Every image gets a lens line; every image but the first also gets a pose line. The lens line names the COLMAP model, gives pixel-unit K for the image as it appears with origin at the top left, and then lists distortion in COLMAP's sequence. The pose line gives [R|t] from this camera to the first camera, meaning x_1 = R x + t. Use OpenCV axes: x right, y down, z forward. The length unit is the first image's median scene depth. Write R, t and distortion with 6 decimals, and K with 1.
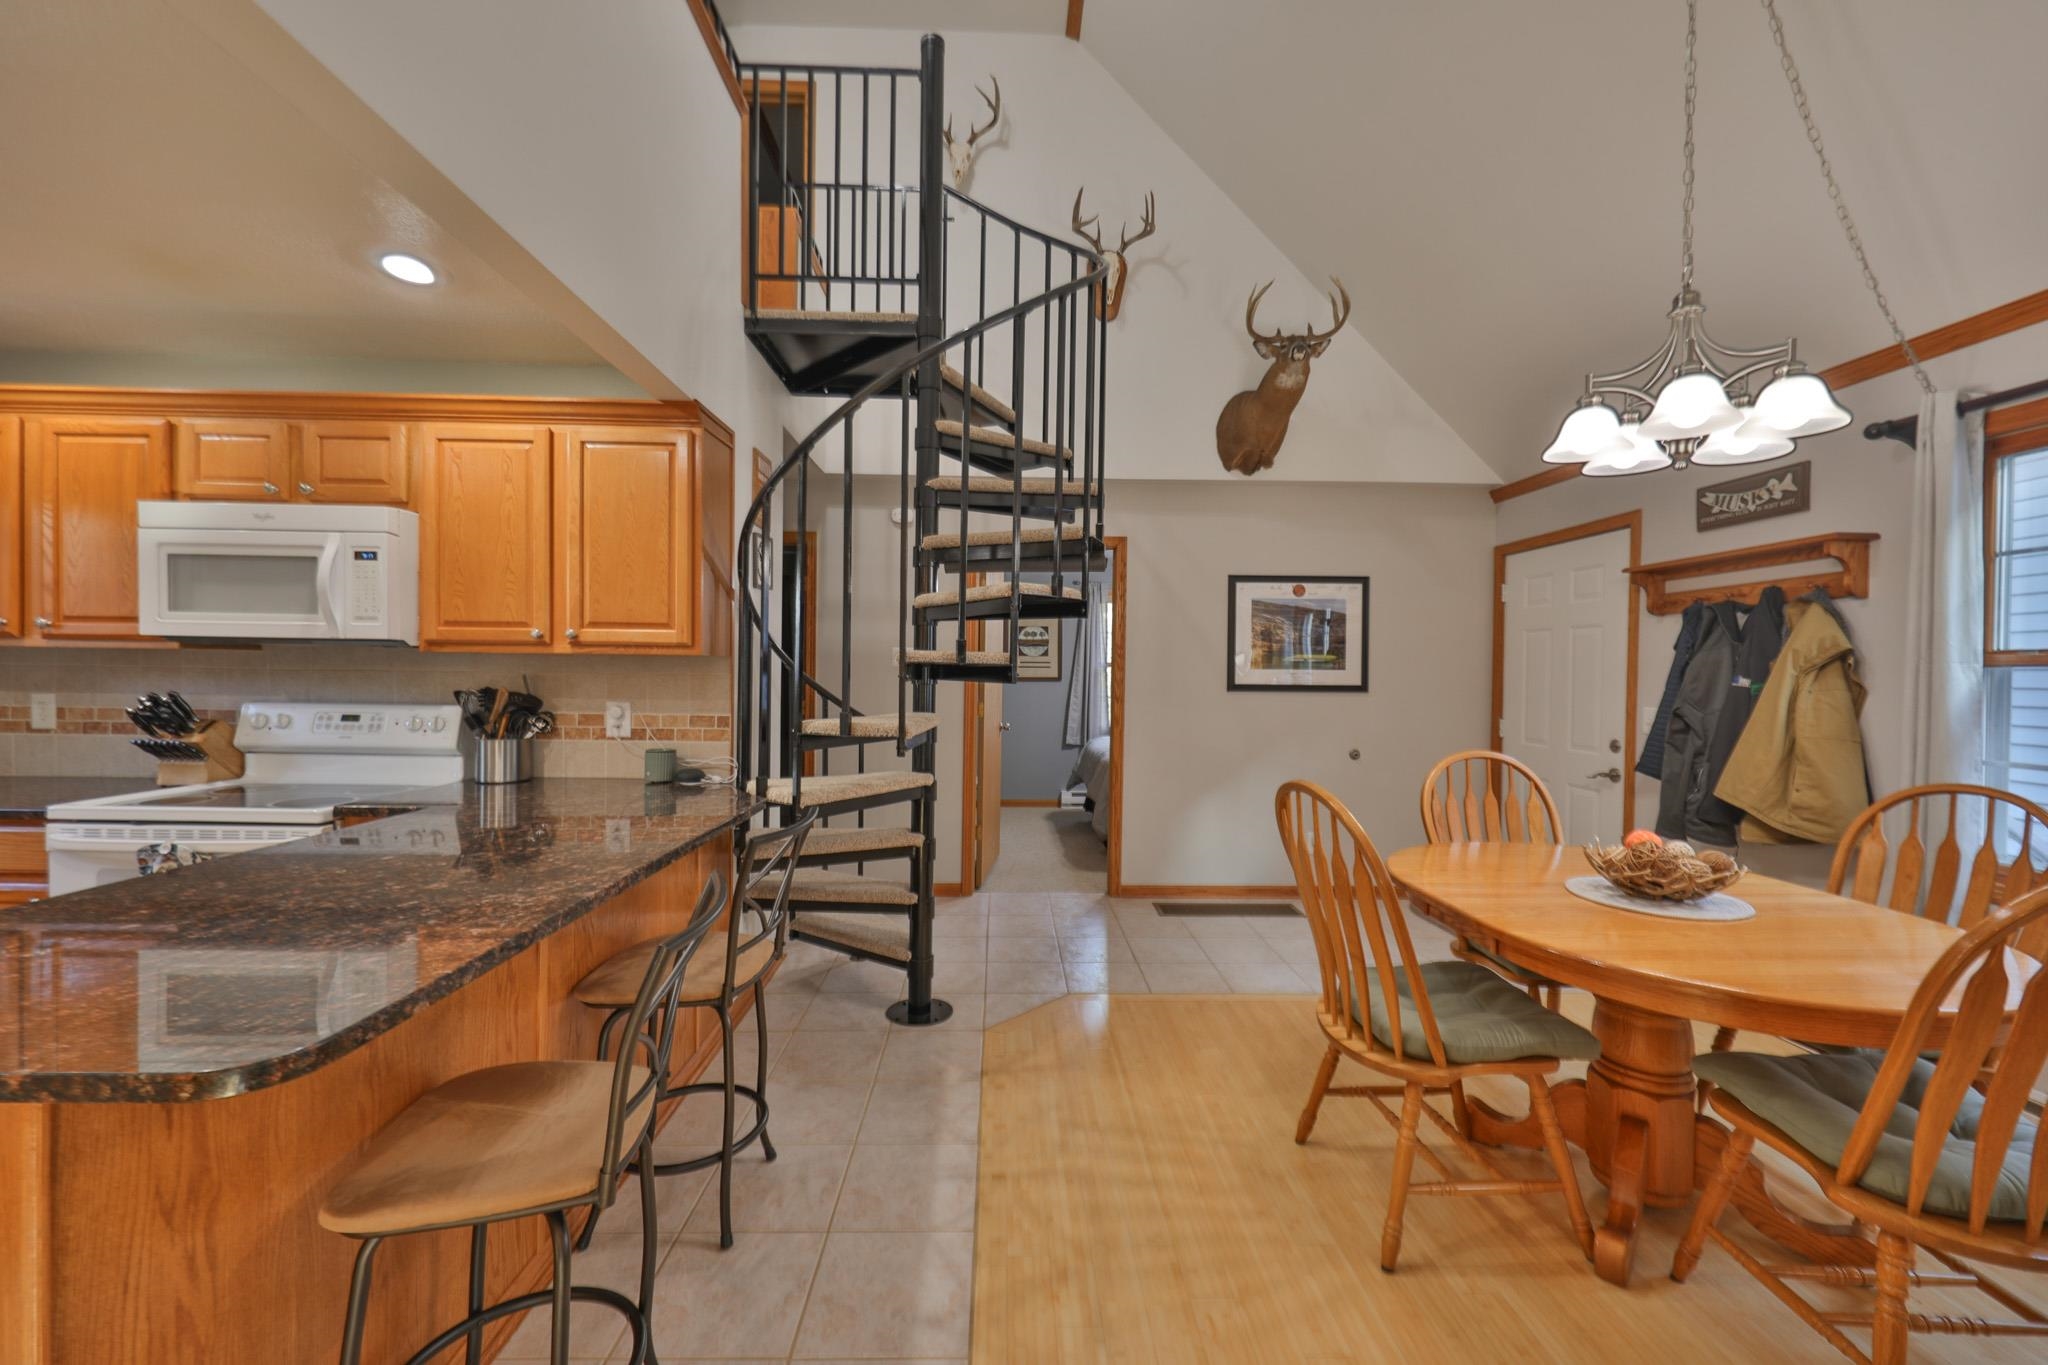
lens RADIAL K [[795.2, 0, 1024.0], [0, 795.2, 682.5], [0, 0, 1]] dist [-0.001969, -0.000385]
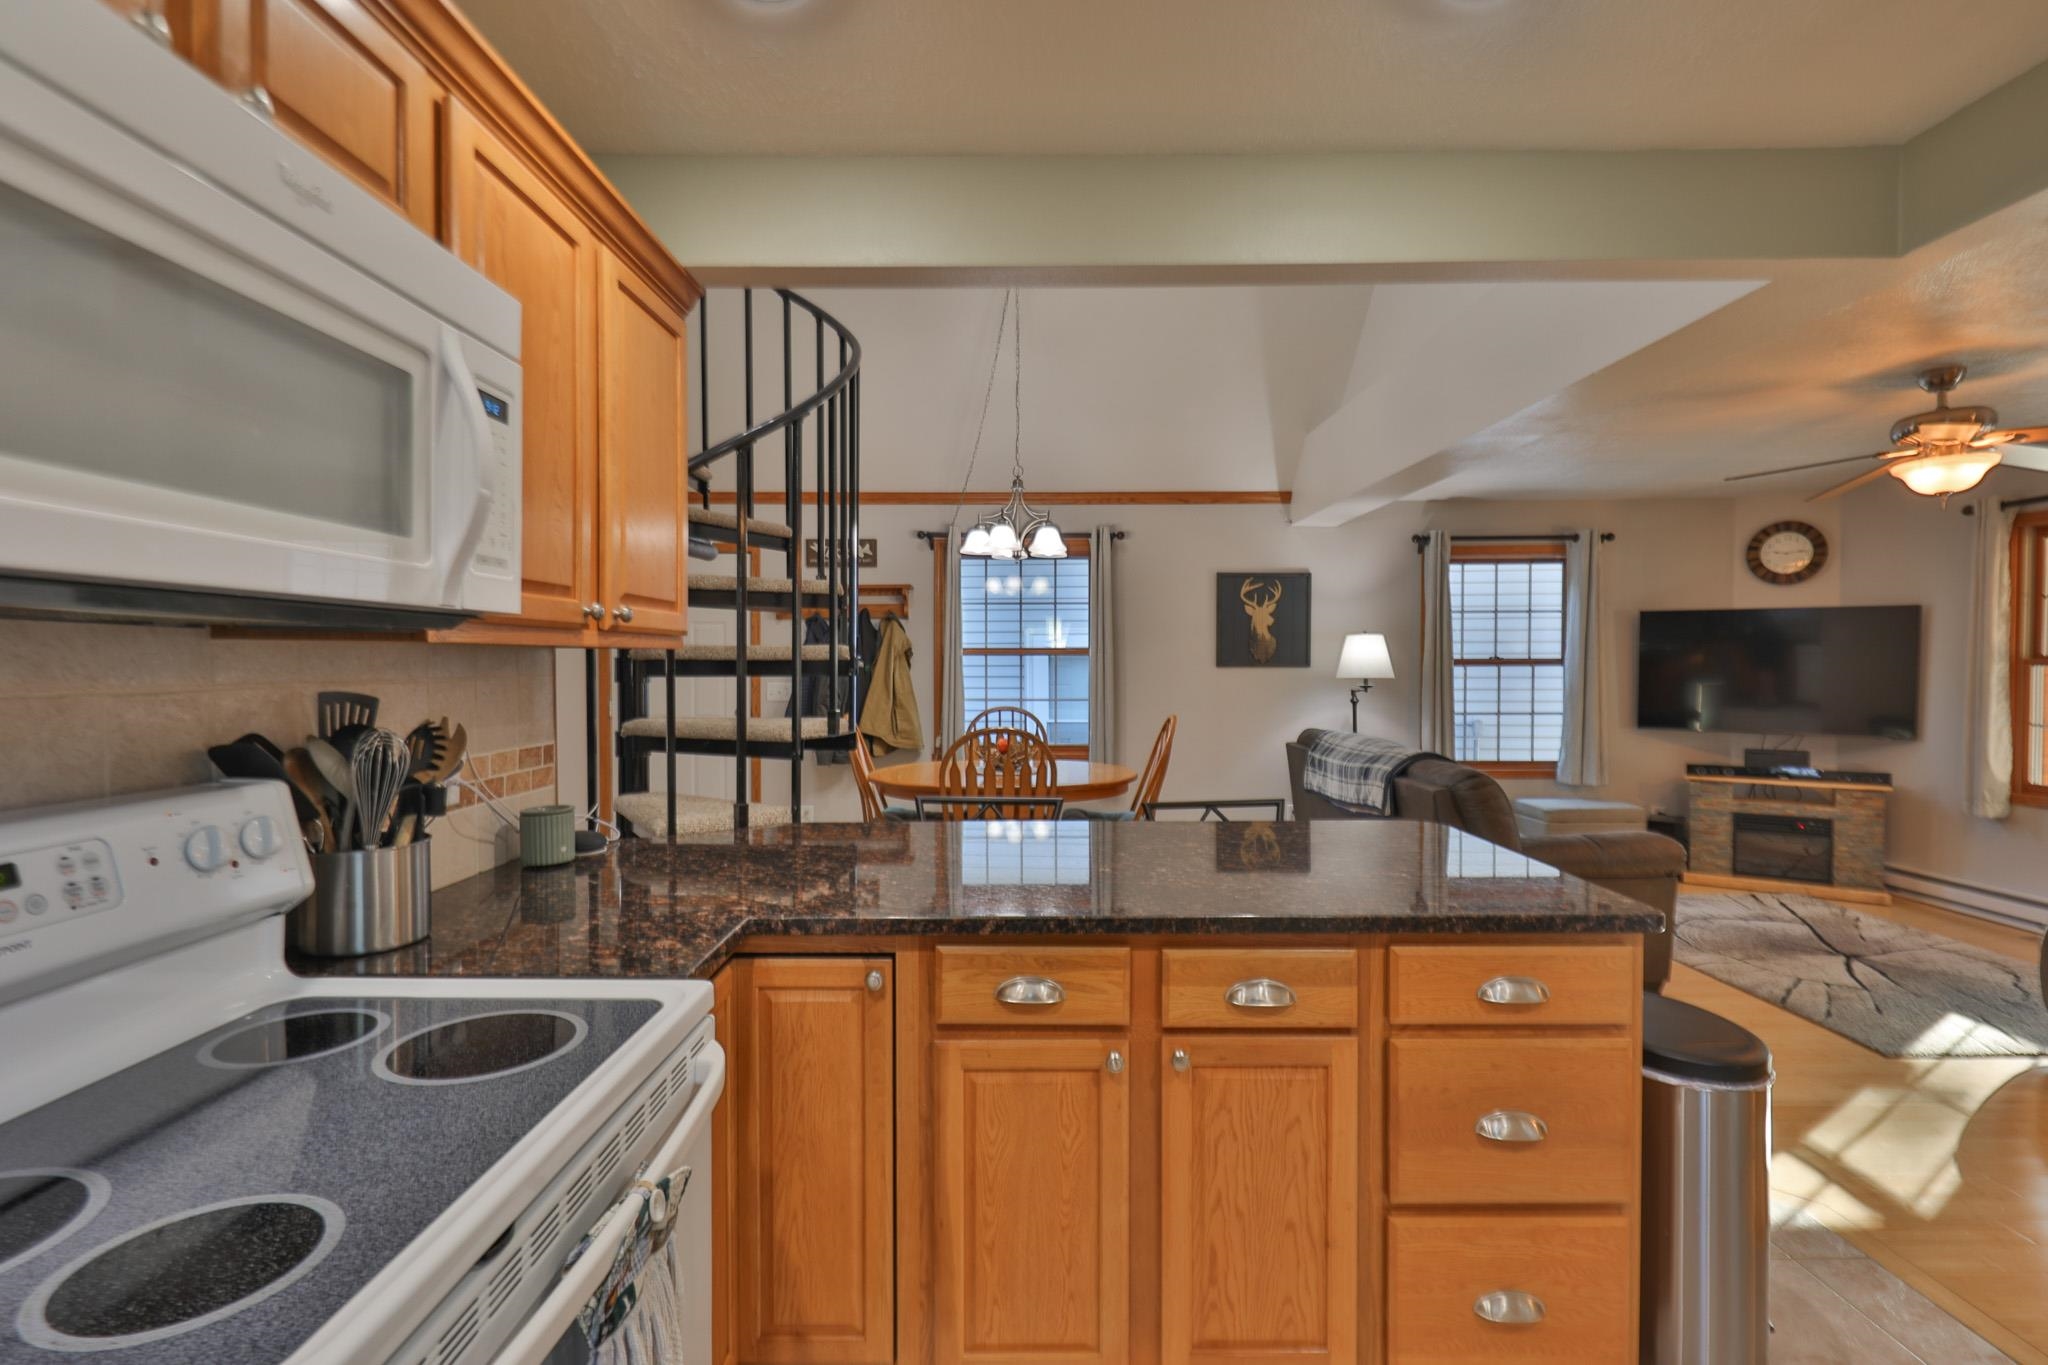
lens RADIAL K [[936.7, 0, 1024.0], [0, 936.7, 682.5], [0, 0, 1]] dist [0.028090, 0.000053]
pose [[0.032110, -0.034817, 0.998878, -1.186600], [0.013448, 0.999318, 0.034400, -0.028789], [-0.999394, 0.012328, 0.032556, 0.651441]]
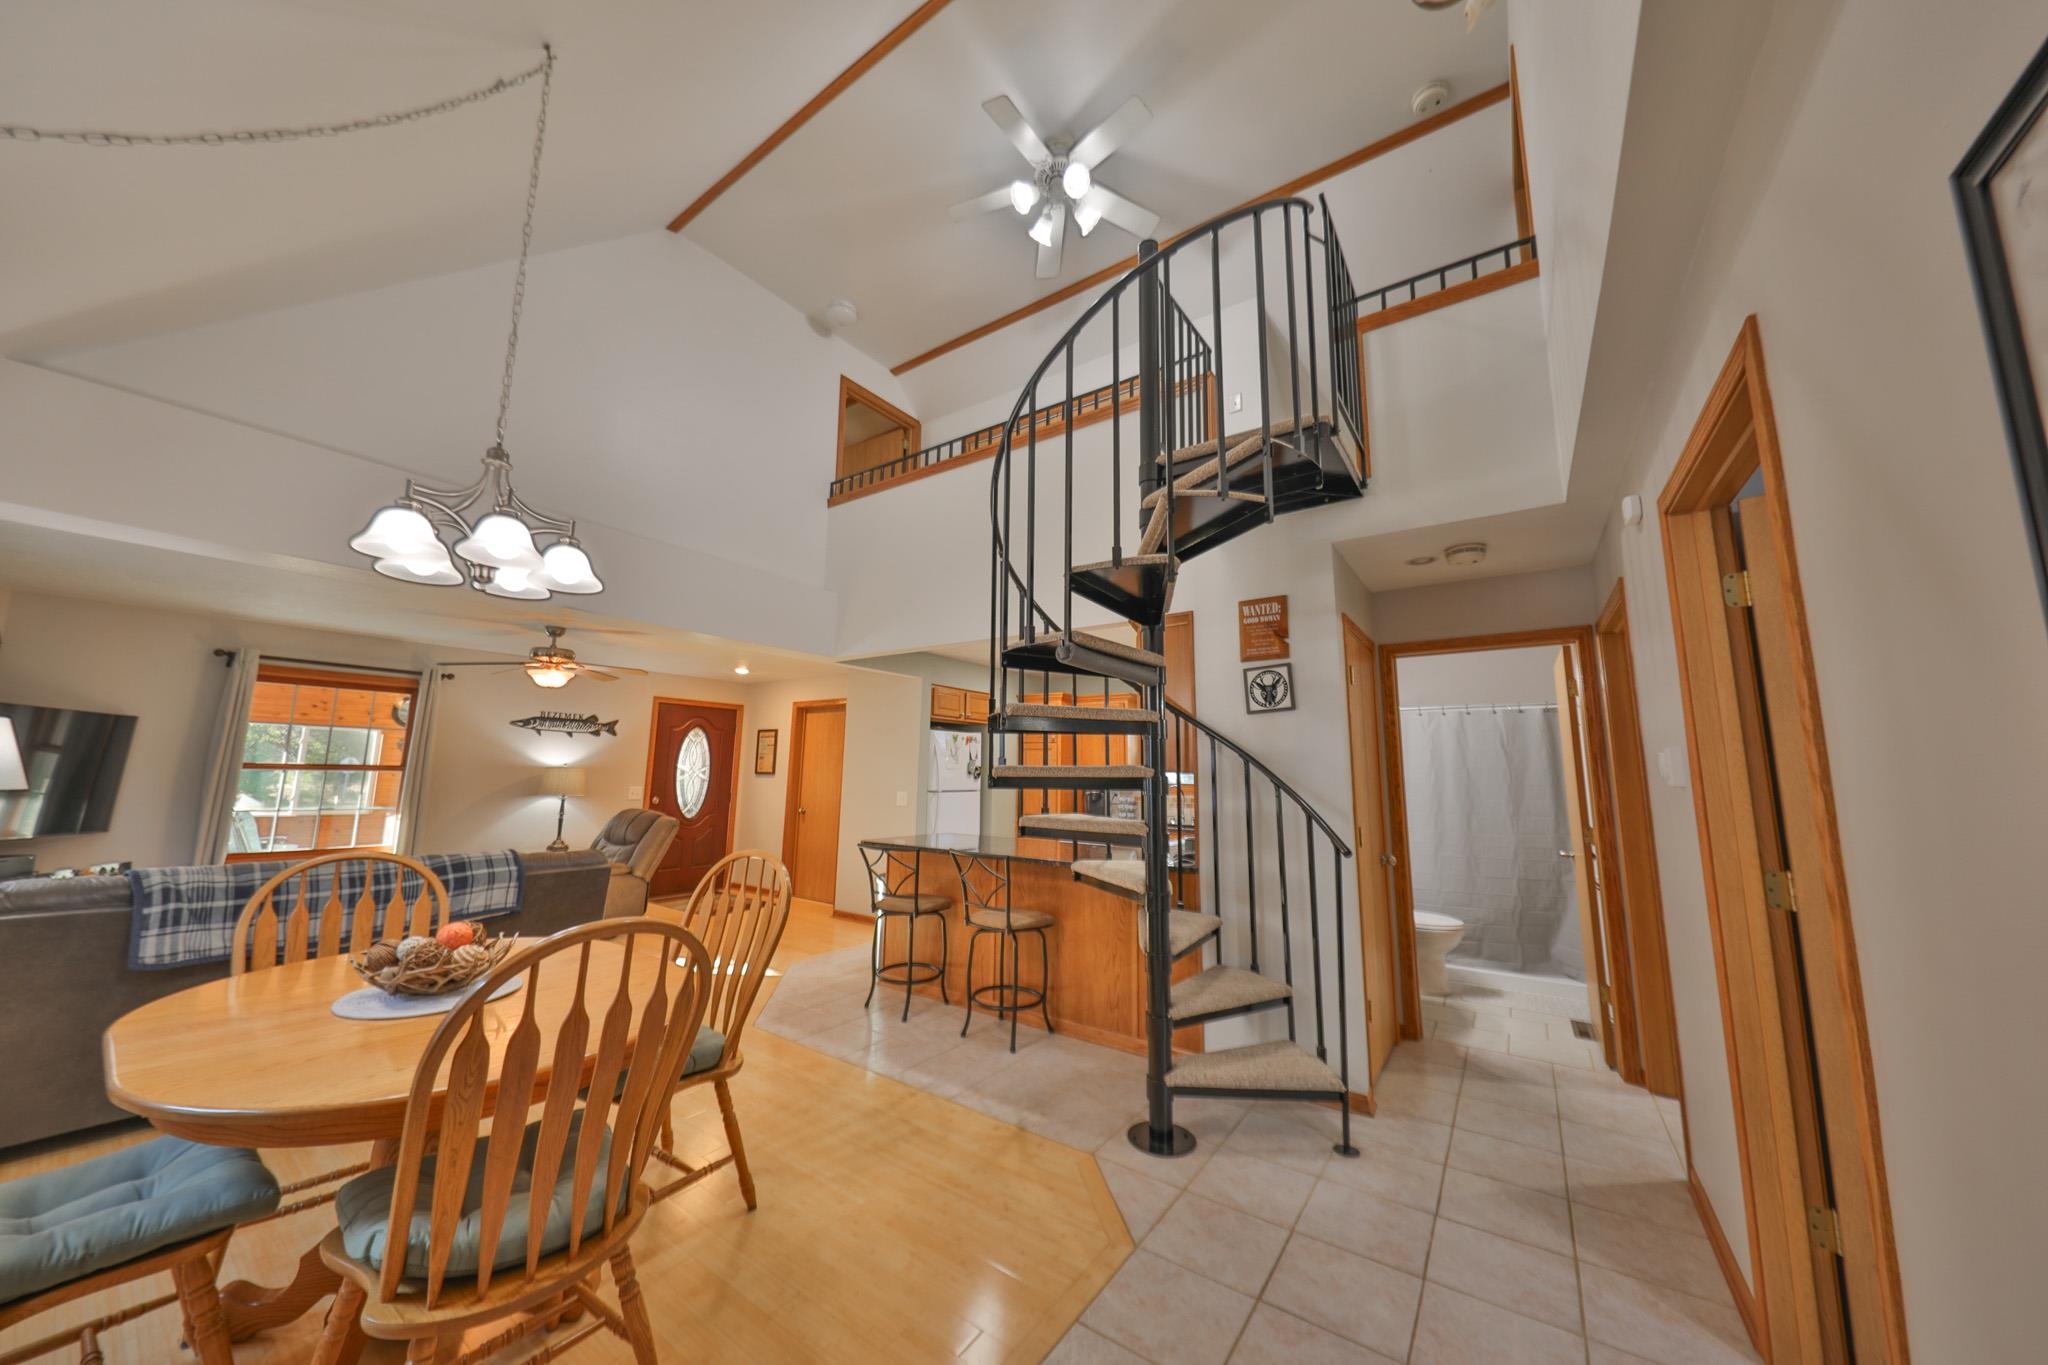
lens RADIAL K [[685.8, 0, 1021.6], [0, 685.8, 677.2], [0, 0, 1]] dist [0.010966, -0.006361]
pose [[-0.604939, -0.136736, -0.784444, 0.806414], [-0.033424, 0.988638, -0.146554, -0.014300], [0.795570, -0.062437, -0.602636, 1.595070]]
